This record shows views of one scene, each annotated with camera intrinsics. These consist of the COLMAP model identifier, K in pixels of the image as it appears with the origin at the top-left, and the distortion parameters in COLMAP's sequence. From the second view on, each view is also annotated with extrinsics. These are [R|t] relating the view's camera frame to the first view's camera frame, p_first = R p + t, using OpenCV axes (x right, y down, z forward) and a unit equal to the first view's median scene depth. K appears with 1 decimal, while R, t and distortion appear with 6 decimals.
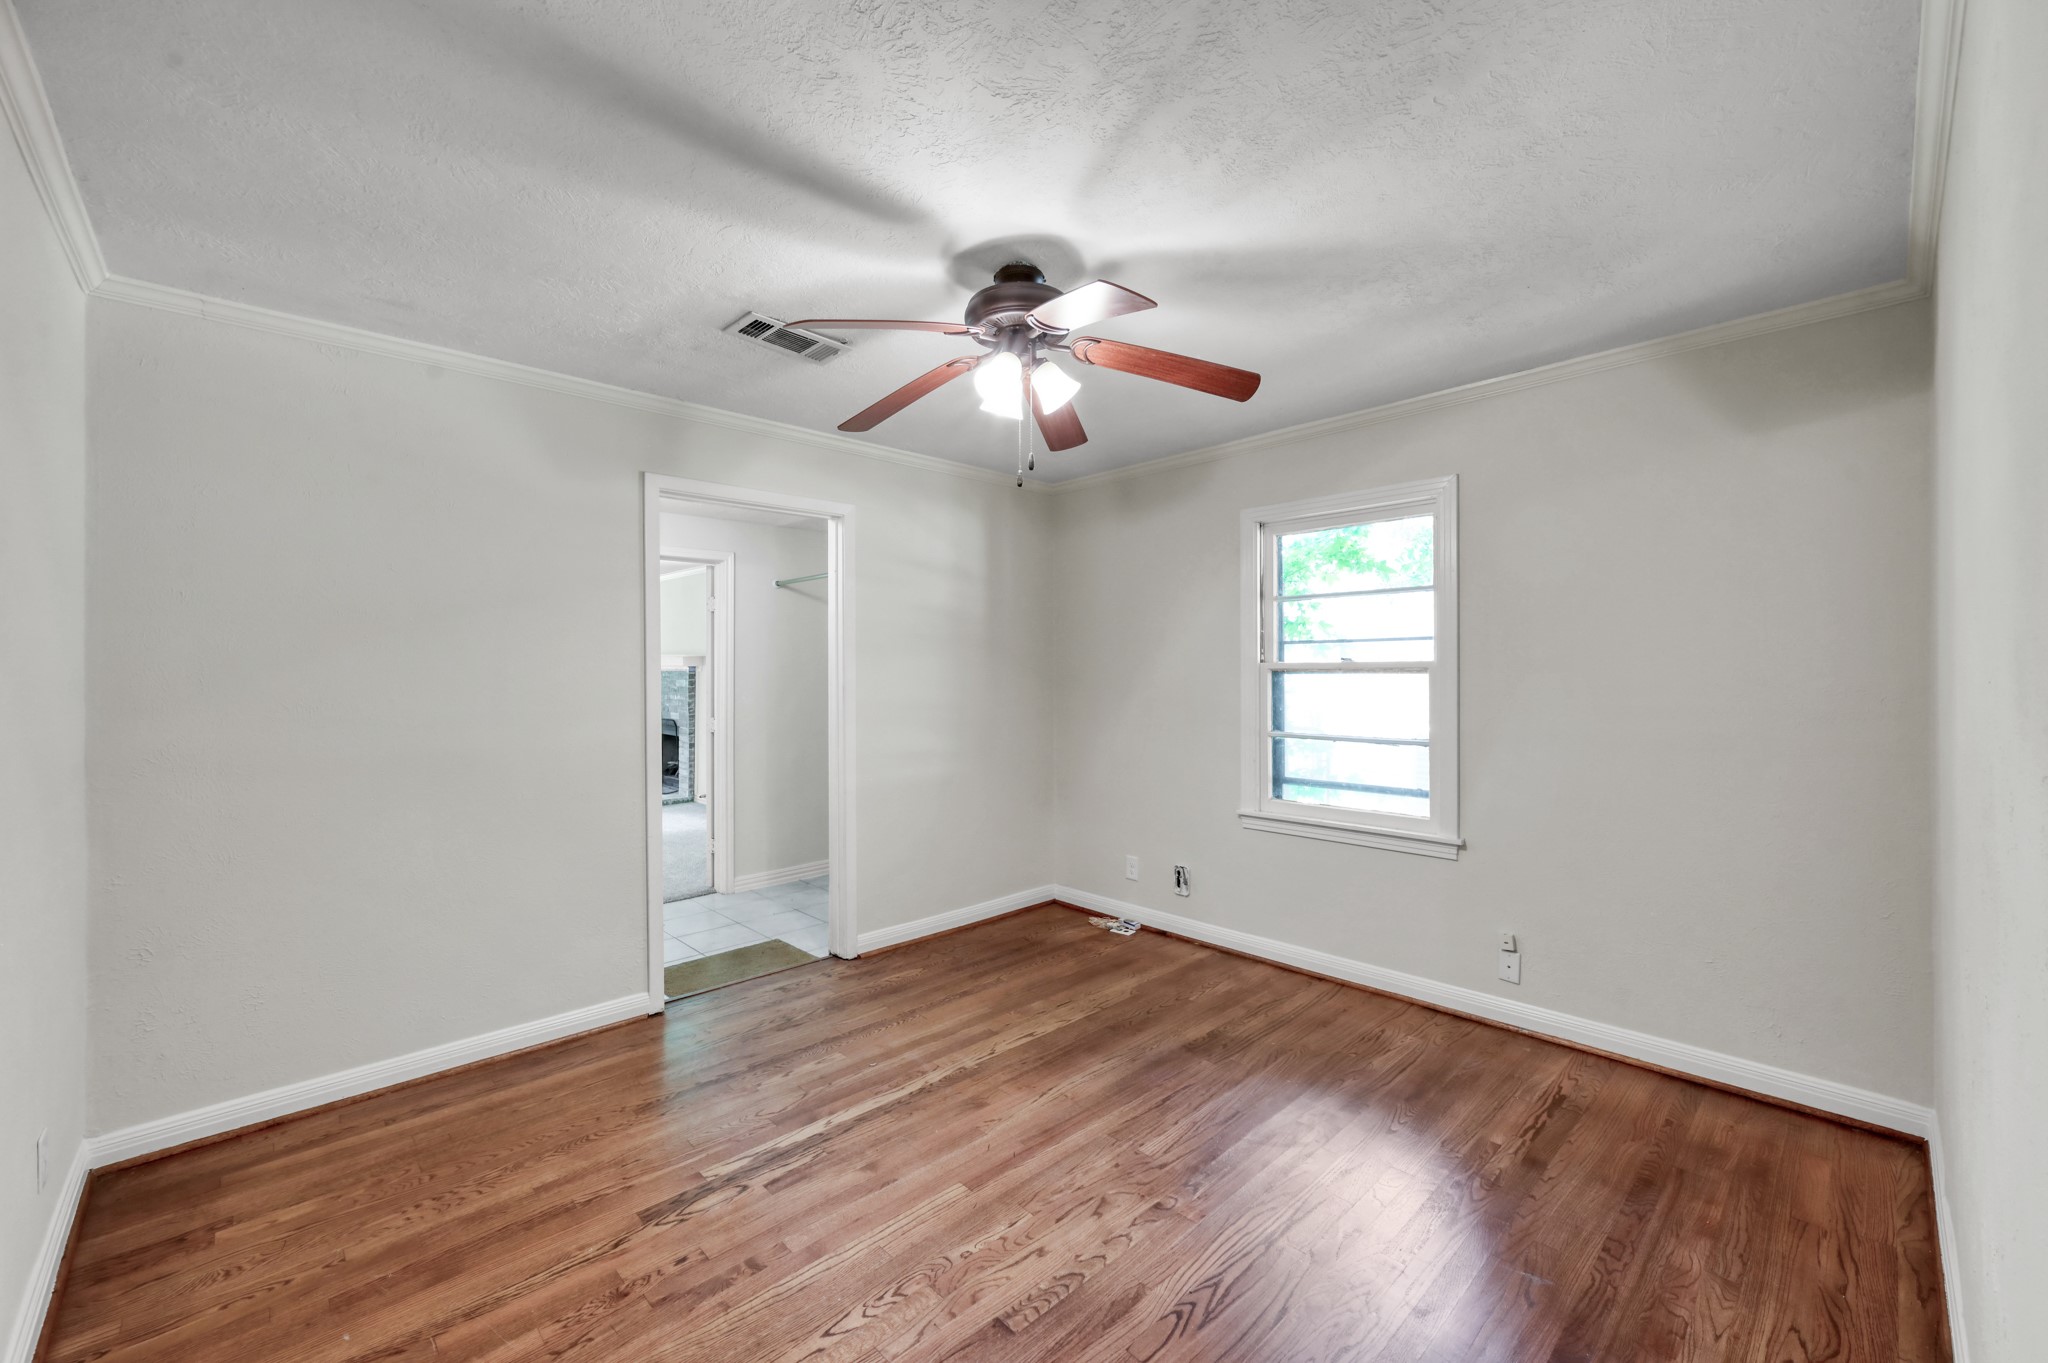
lens RADIAL K [[812.8, 0, 1028.0], [0, 812.8, 664.5], [0, 0, 1]] dist [0.000102, 0.000151]
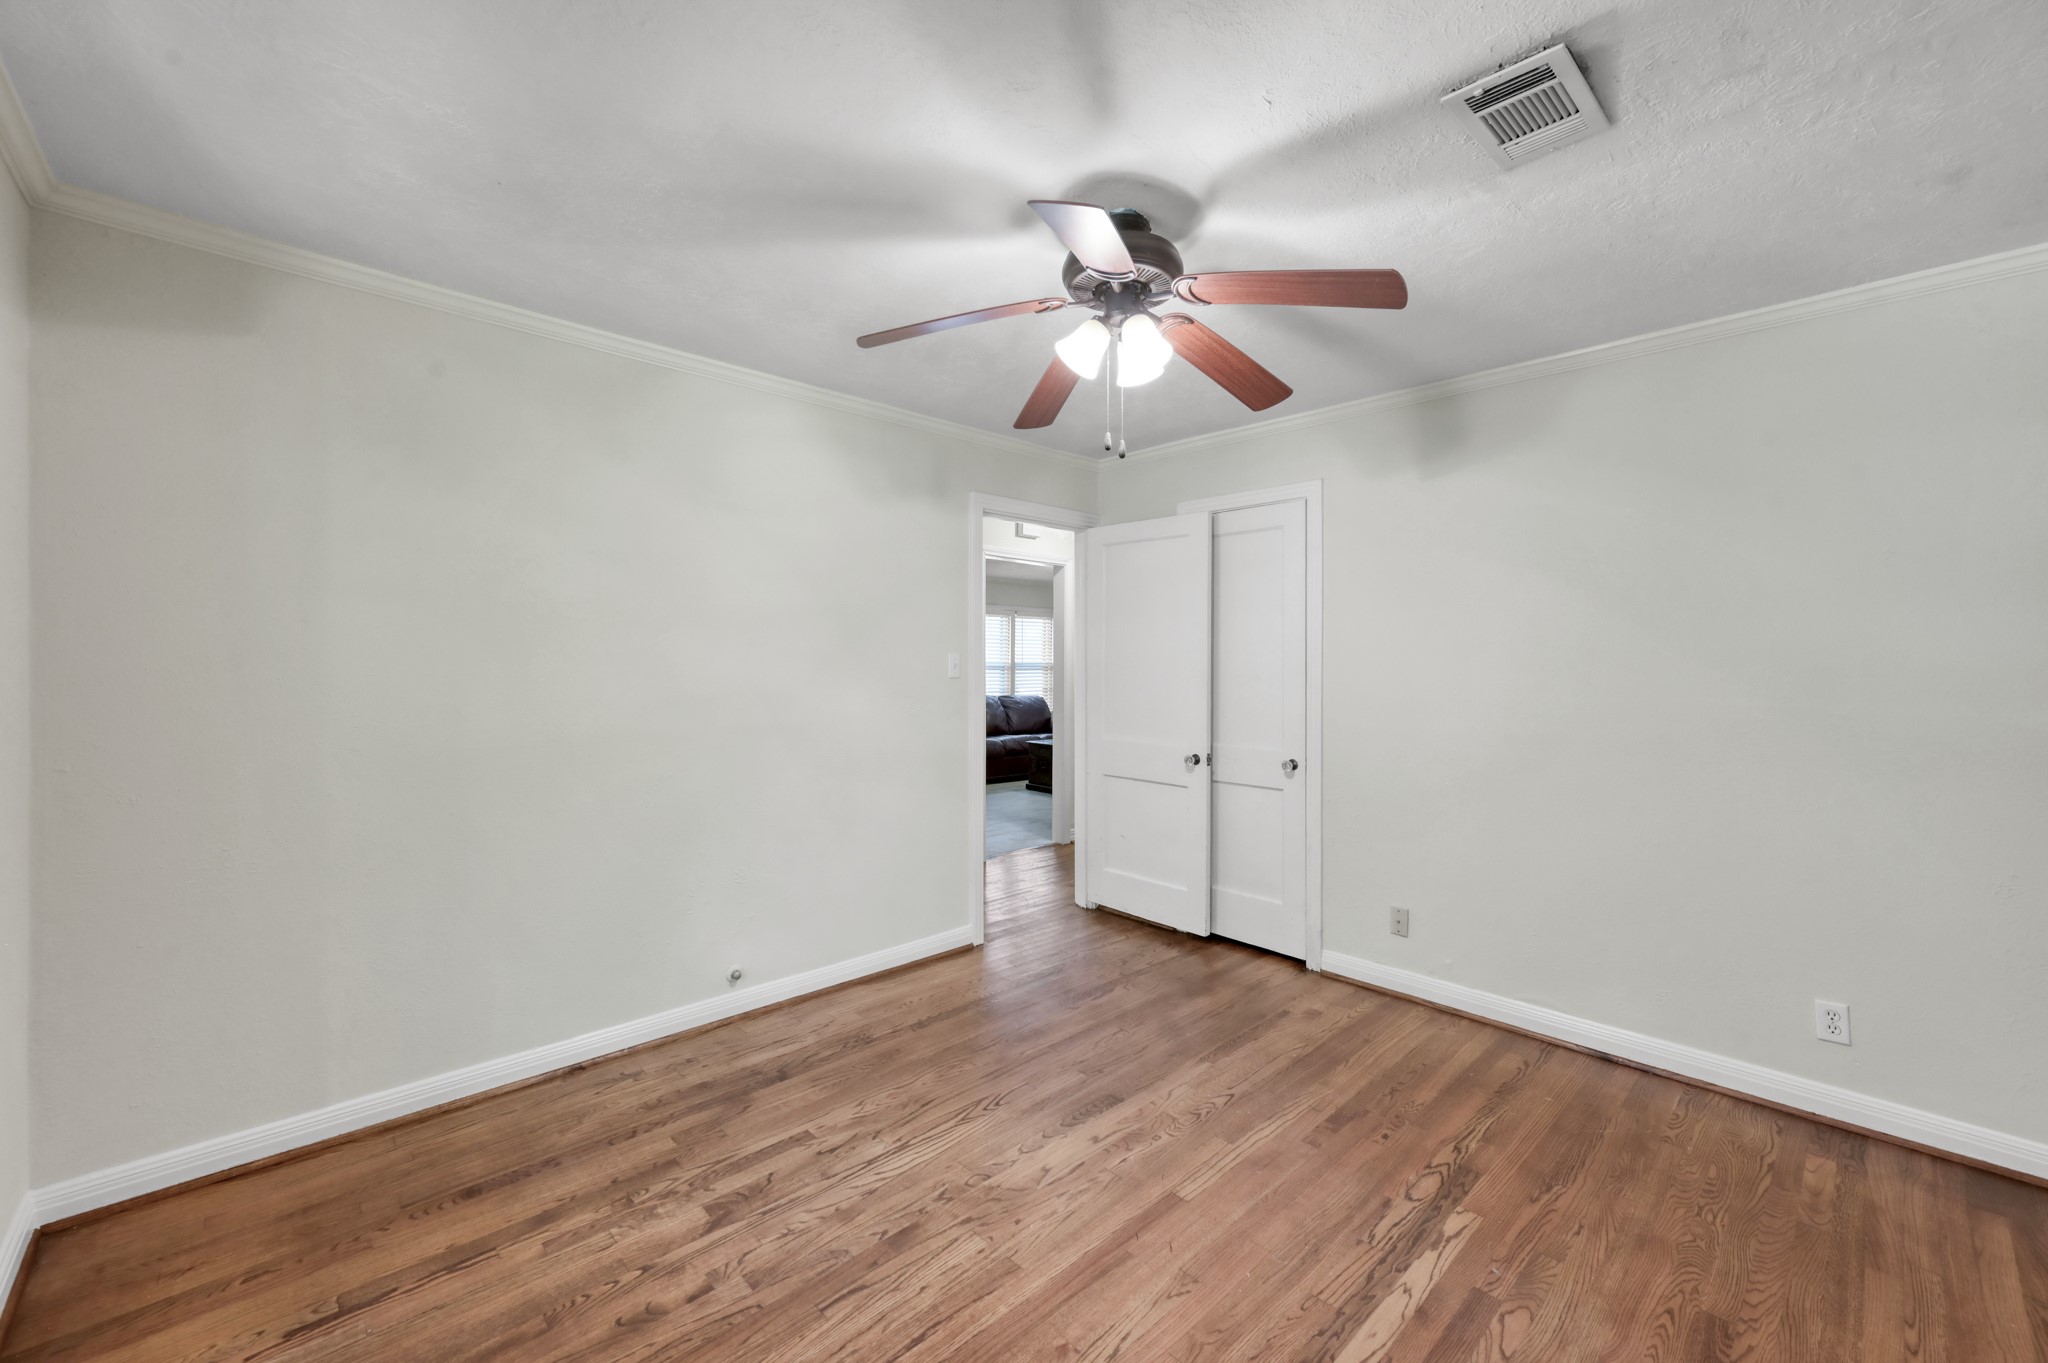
lens RADIAL K [[812.8, 0, 1028.0], [0, 812.8, 664.5], [0, 0, 1]] dist [0.000102, 0.000151]
pose [[-0.999976, 0.000722, 0.006930, 0.089920], [0.000712, 0.999999, -0.001490, 0.013397], [-0.006931, -0.001485, -0.999975, 1.845256]]
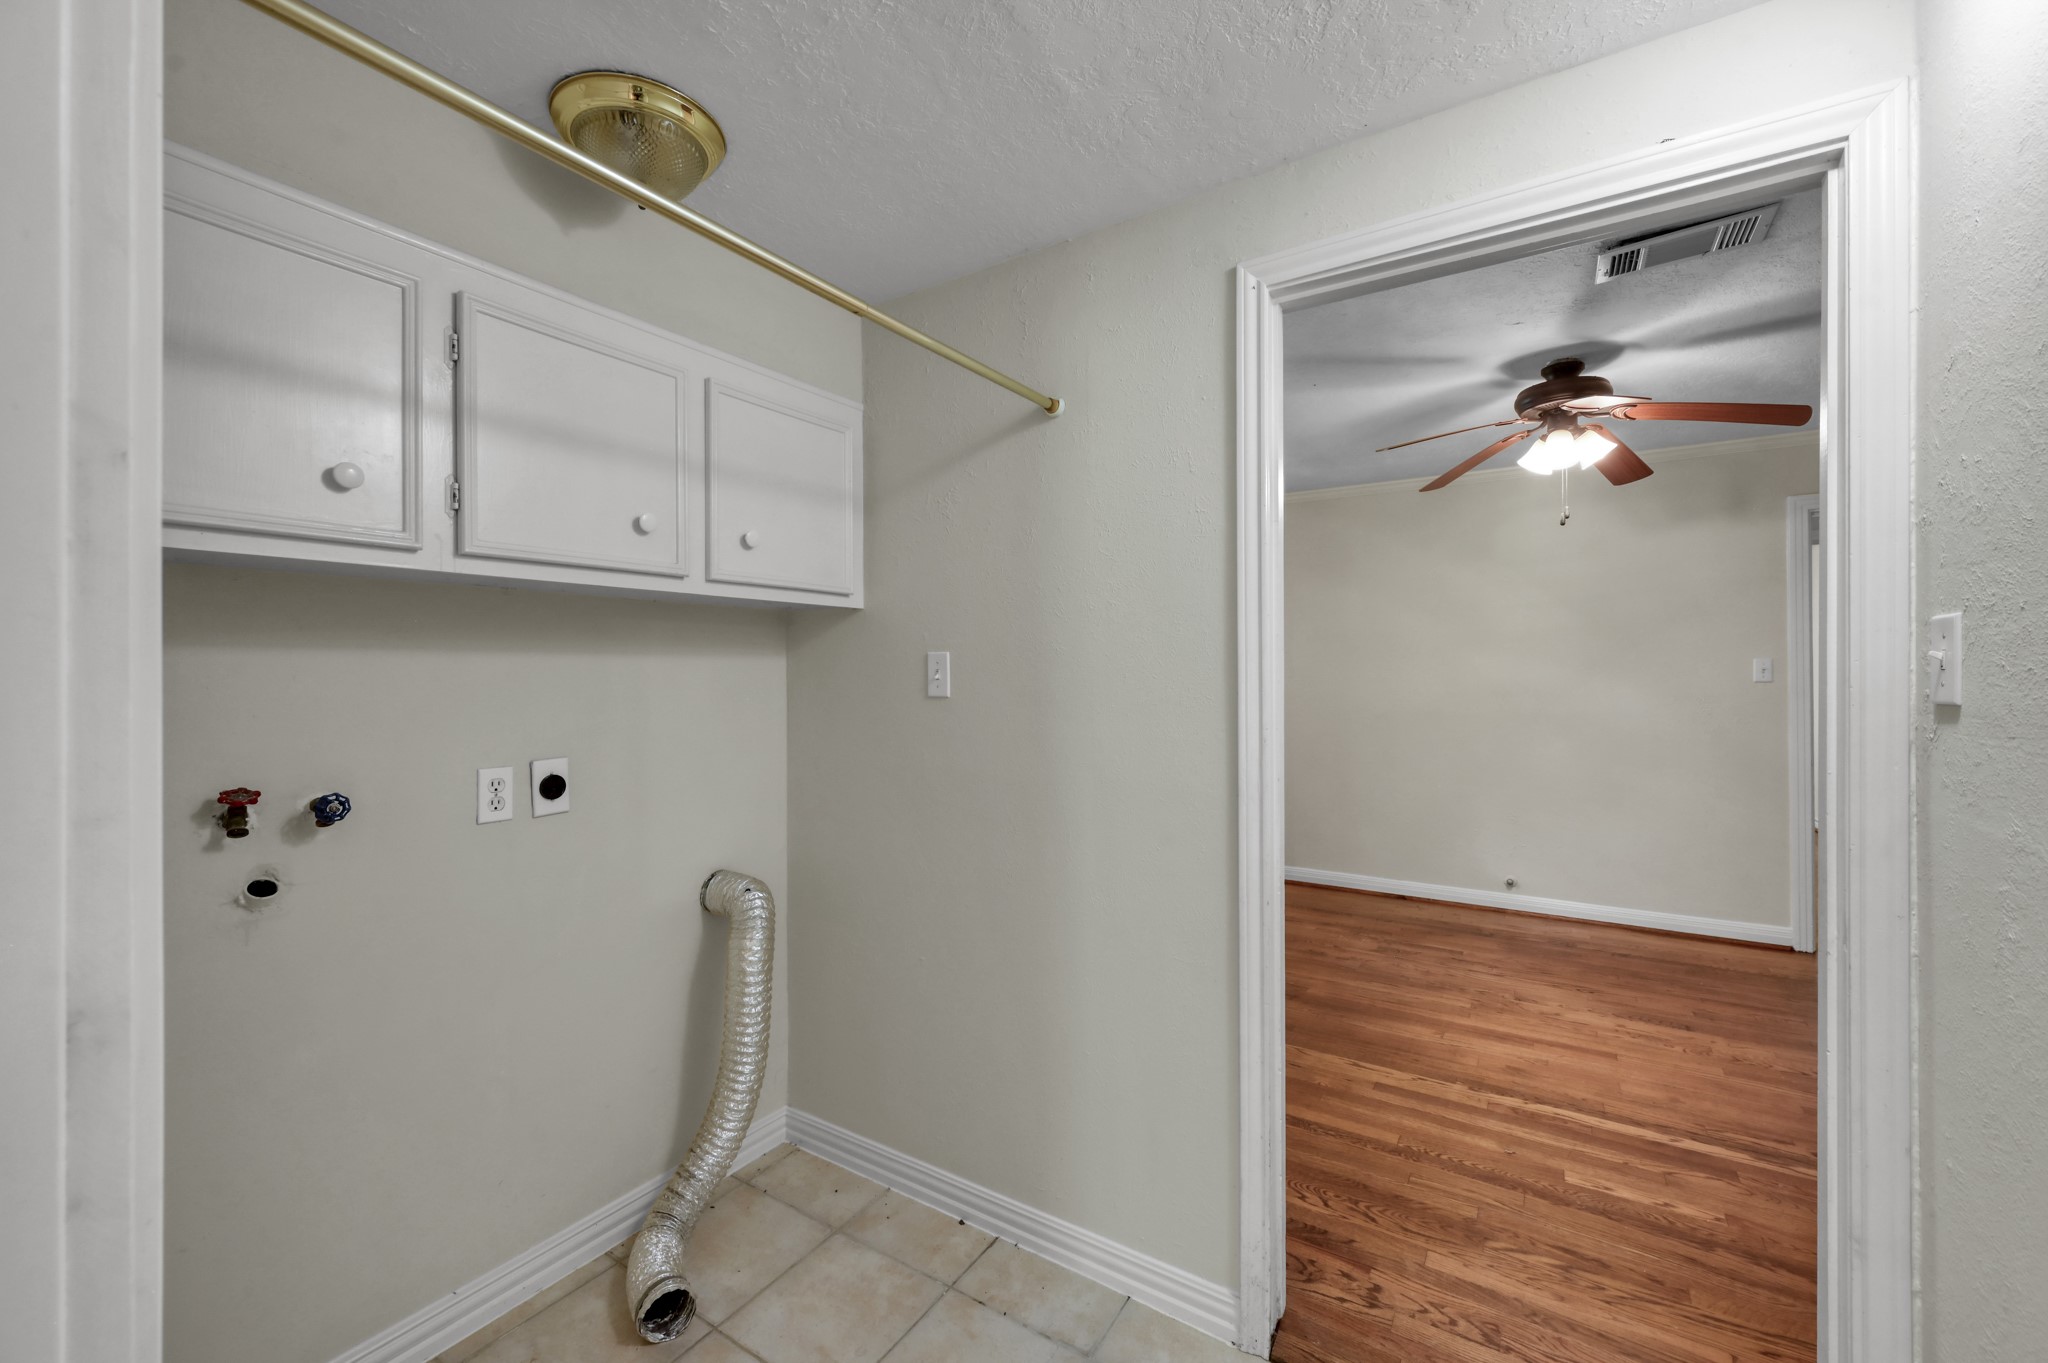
lens RADIAL K [[812.8, 0, 1028.0], [0, 812.8, 664.5], [0, 0, 1]] dist [0.000102, 0.000151]
pose [[-0.228486, 0.016132, 0.973413, -1.069860], [-0.000473, 0.999861, -0.016681, 0.033170], [-0.973547, -0.004272, -0.228447, 2.085925]]
